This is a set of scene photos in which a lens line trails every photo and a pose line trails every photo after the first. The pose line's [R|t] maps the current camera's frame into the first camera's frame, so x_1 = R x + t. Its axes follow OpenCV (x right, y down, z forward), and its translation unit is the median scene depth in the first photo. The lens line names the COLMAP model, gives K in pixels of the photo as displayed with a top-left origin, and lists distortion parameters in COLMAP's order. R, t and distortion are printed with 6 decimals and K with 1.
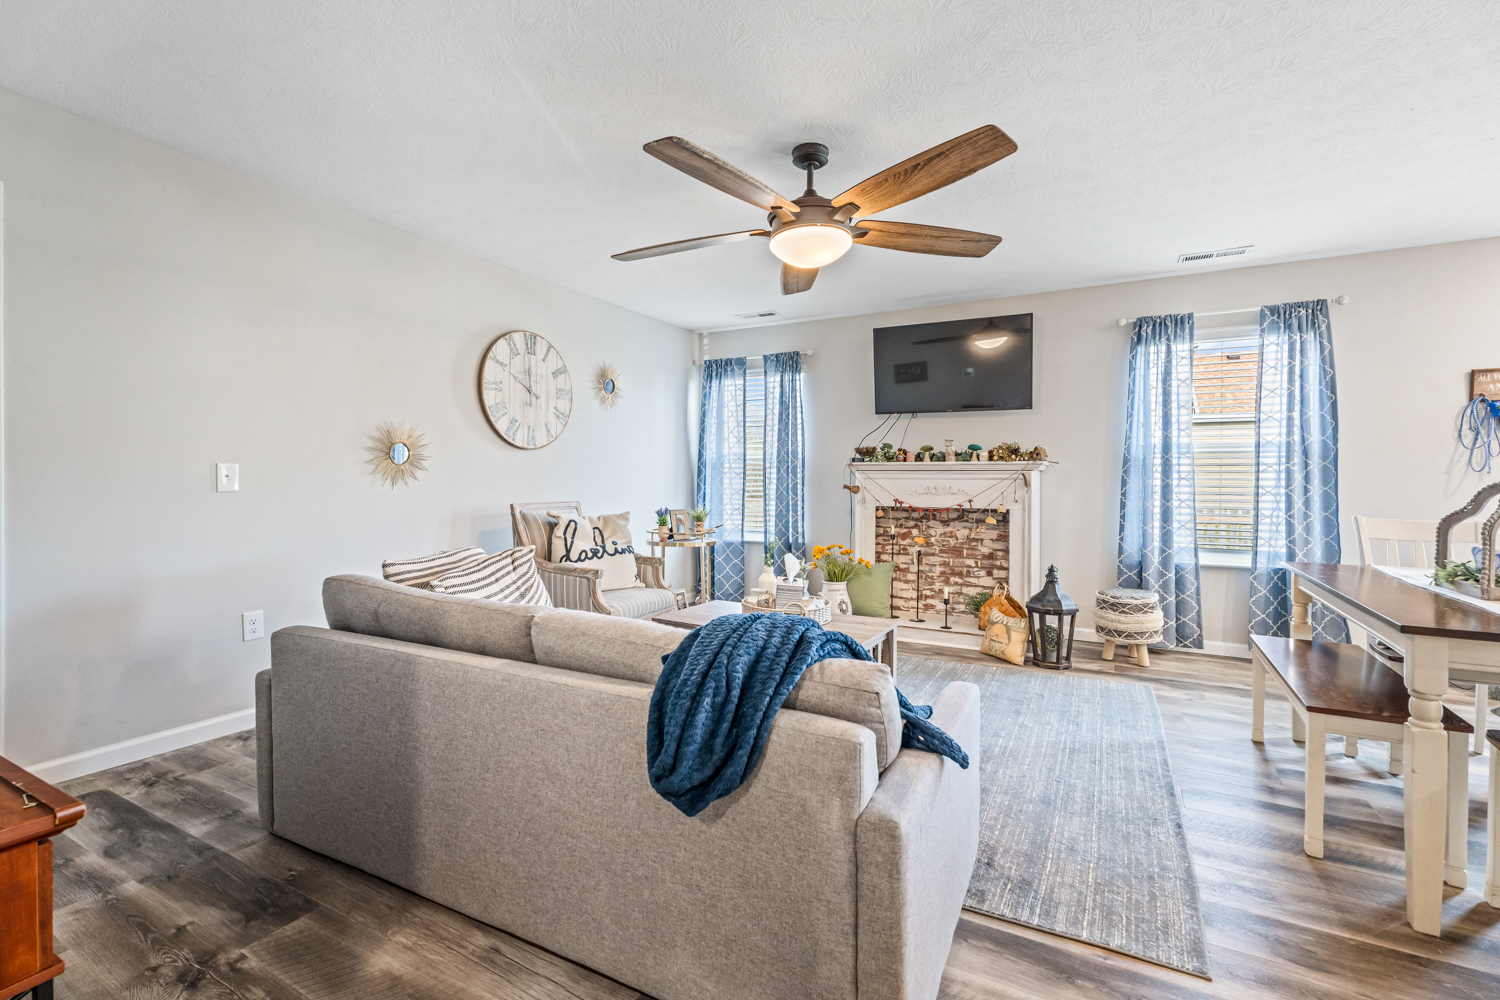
lens RADIAL K [[662.8, 0, 748.9], [0, 662.8, 484.7], [0, 0, 1]] dist [0.001844, 0.000074]
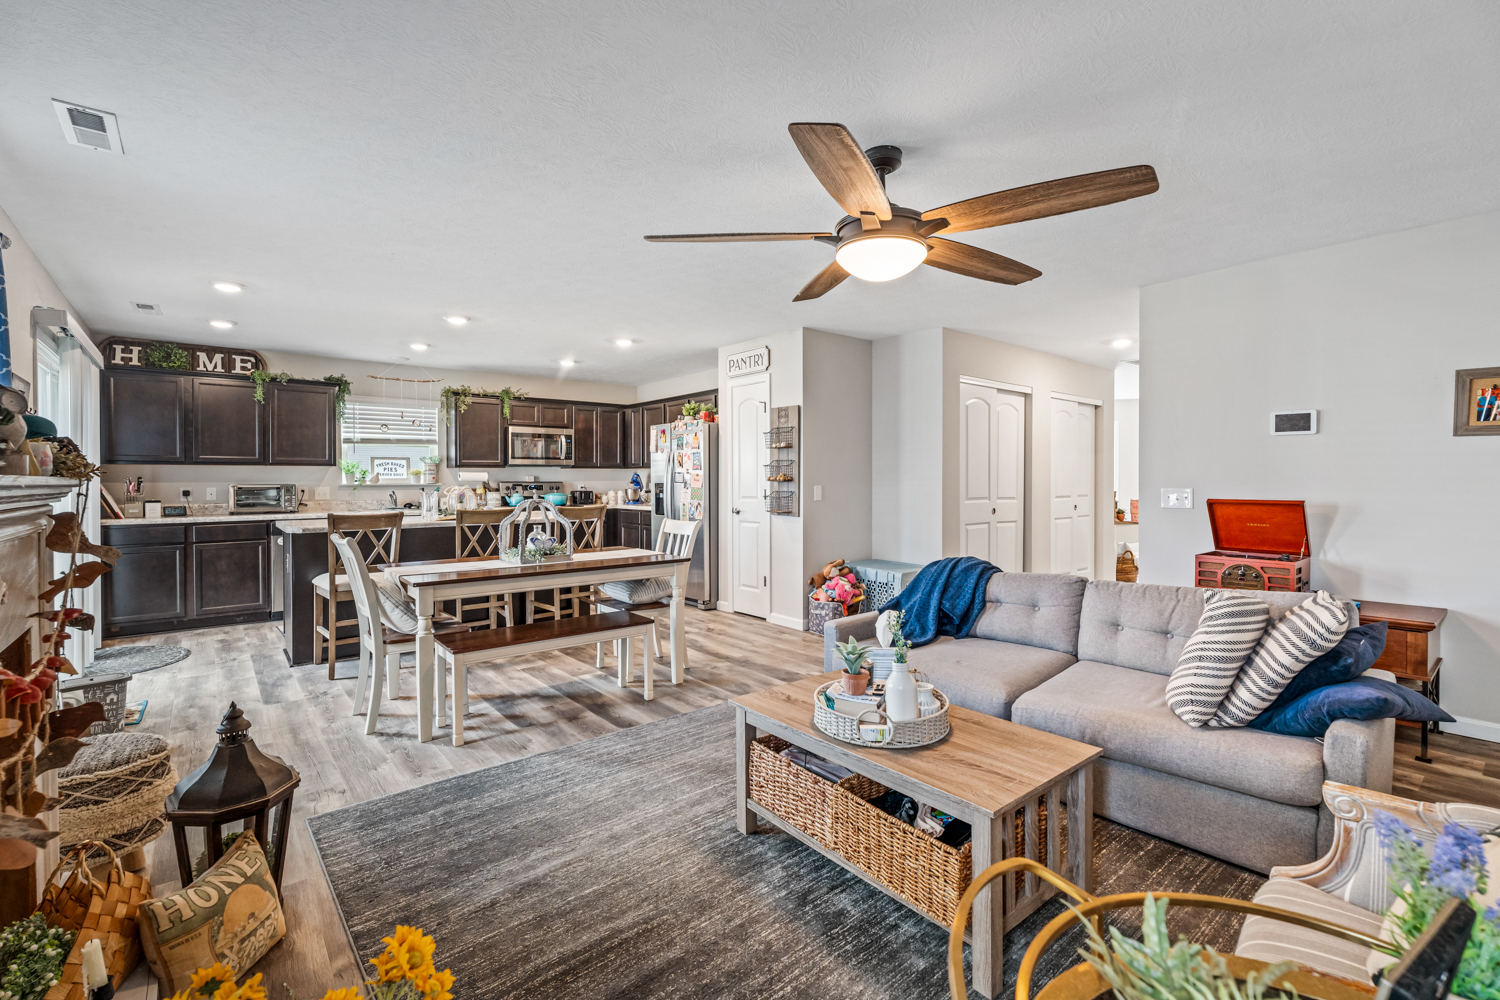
lens RADIAL K [[662.8, 0, 748.9], [0, 662.8, 484.7], [0, 0, 1]] dist [0.001844, 0.000074]
pose [[-0.927073, -0.004620, 0.374853, -0.050970], [0.002758, 0.999813, 0.019144, -0.039130], [-0.374871, 0.018782, -0.926887, 1.231265]]
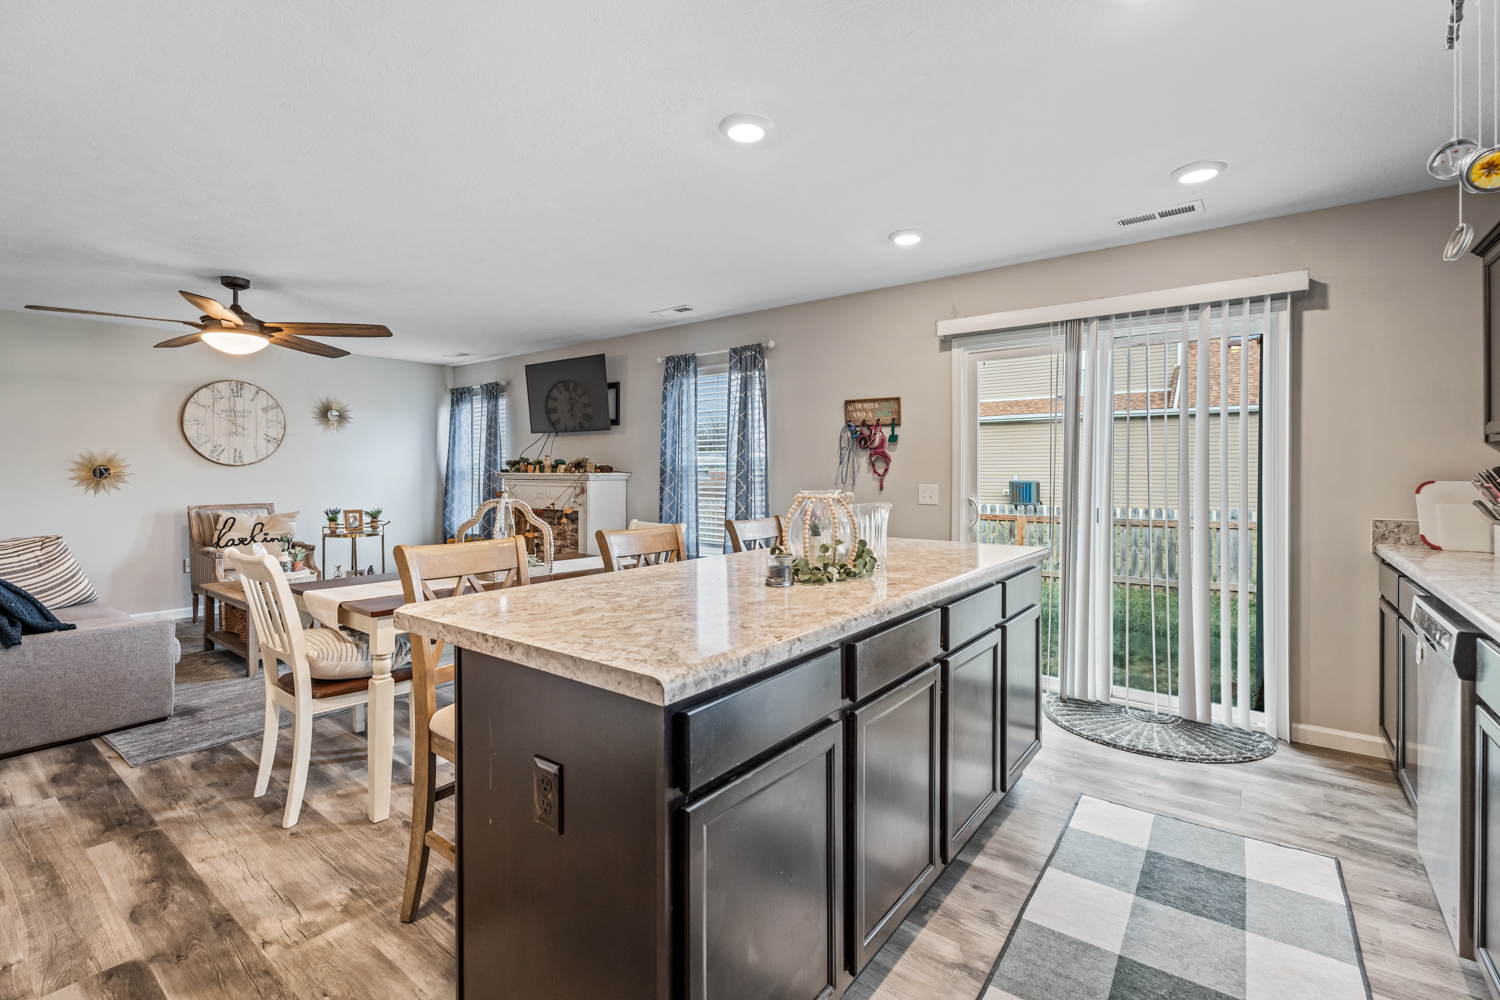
lens RADIAL K [[668.9, 0, 748.3], [0, 668.9, 472.1], [0, 0, 1]] dist [-0.000553, -0.000263]
pose [[0.987772, -0.003345, -0.155869, 0.960373], [0.001905, 0.999954, -0.009384, -0.025532], [0.155893, 0.008972, 0.987733, -0.215264]]
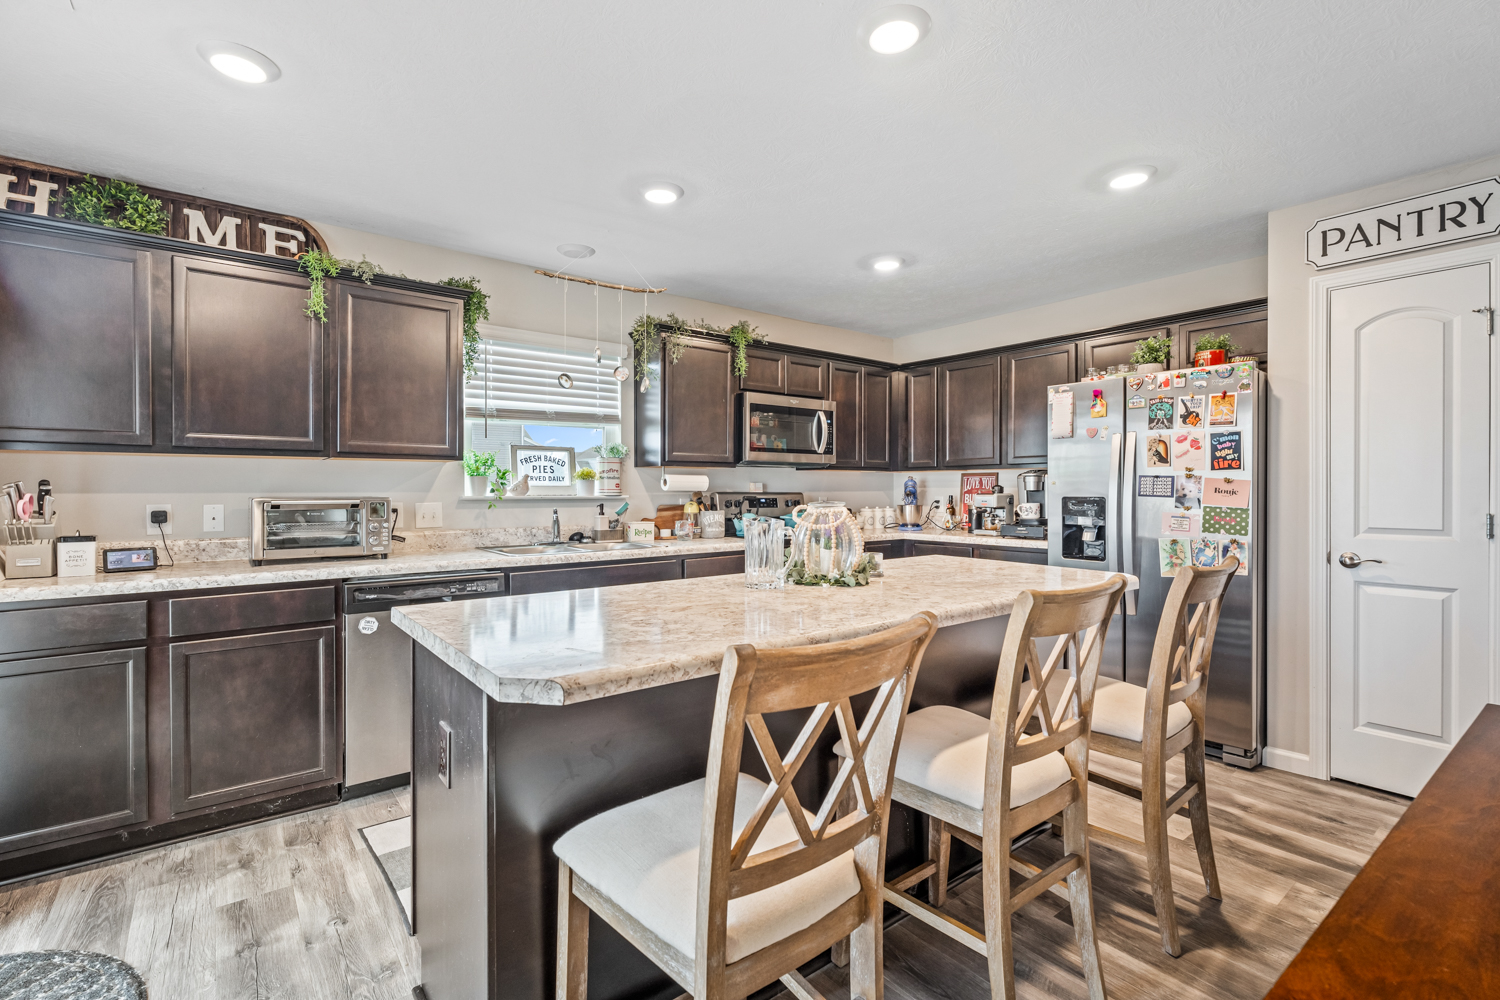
lens RADIAL K [[680.6, 0, 746.6], [0, 680.6, 492.1], [0, 0, 1]] dist [-0.001075, 0.000106]
pose [[-0.918701, -0.006808, 0.394894, 0.791375], [-0.000078, 0.999855, 0.017057, -0.032857], [-0.394953, 0.015640, -0.918568, 0.759494]]
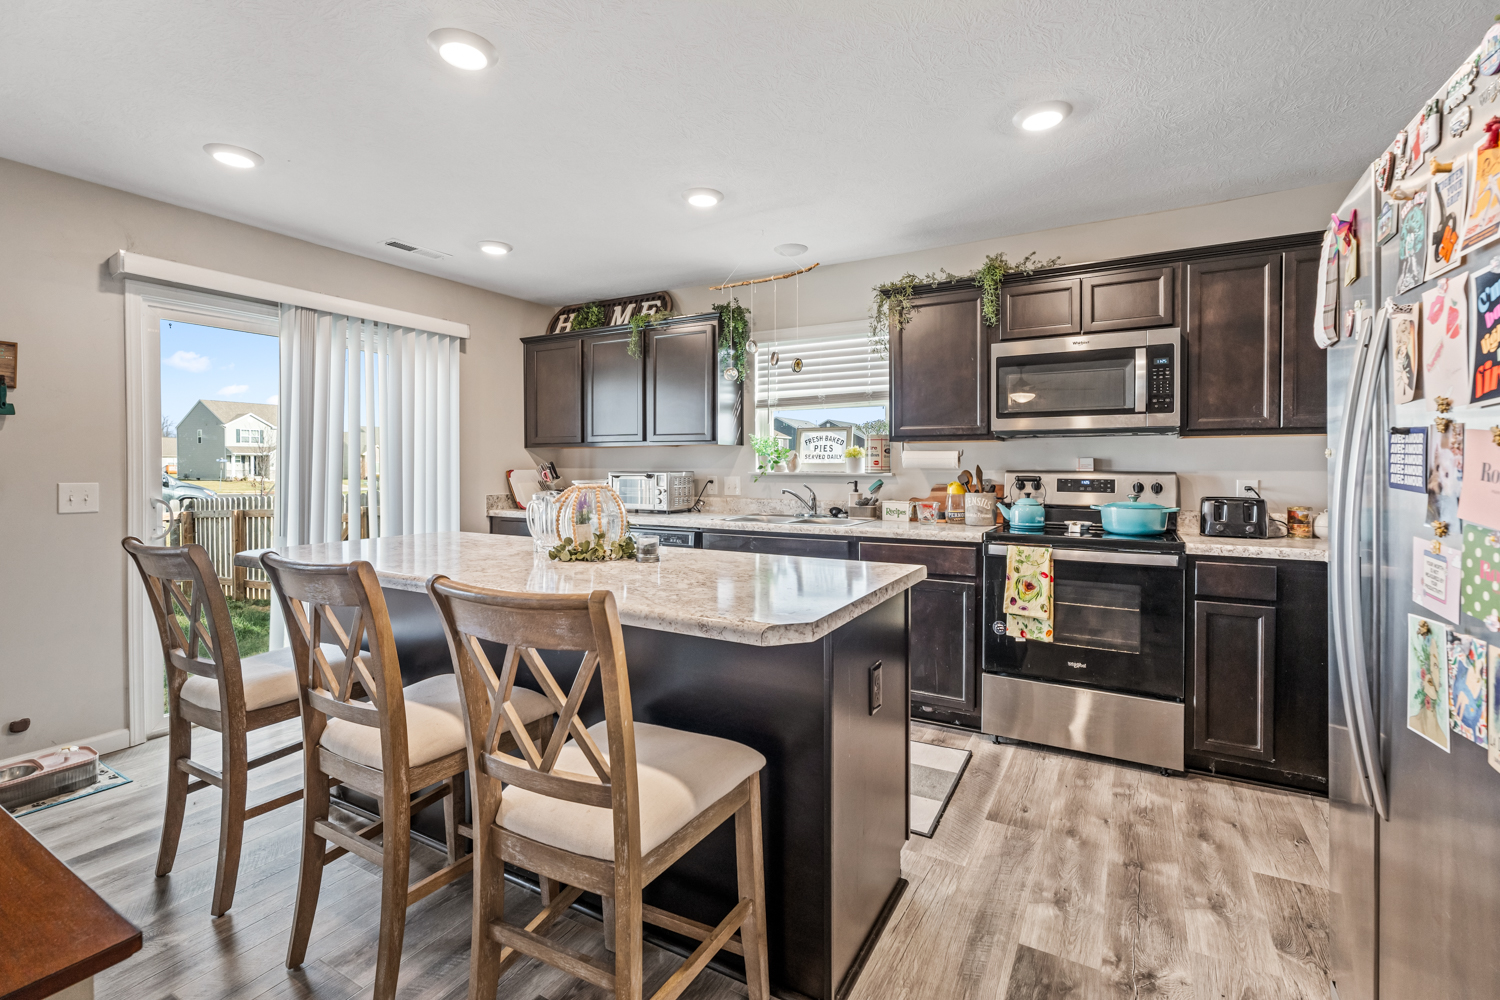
lens RADIAL K [[681.9, 0, 742.3], [0, 681.9, 470.9], [0, 0, 1]] dist [-0.000893, -0.000341]
pose [[0.024227, -0.013338, 0.999618, 0.393901], [0.010423, 0.999860, 0.013088, -0.028905], [-0.999652, 0.010102, 0.024363, 0.127805]]
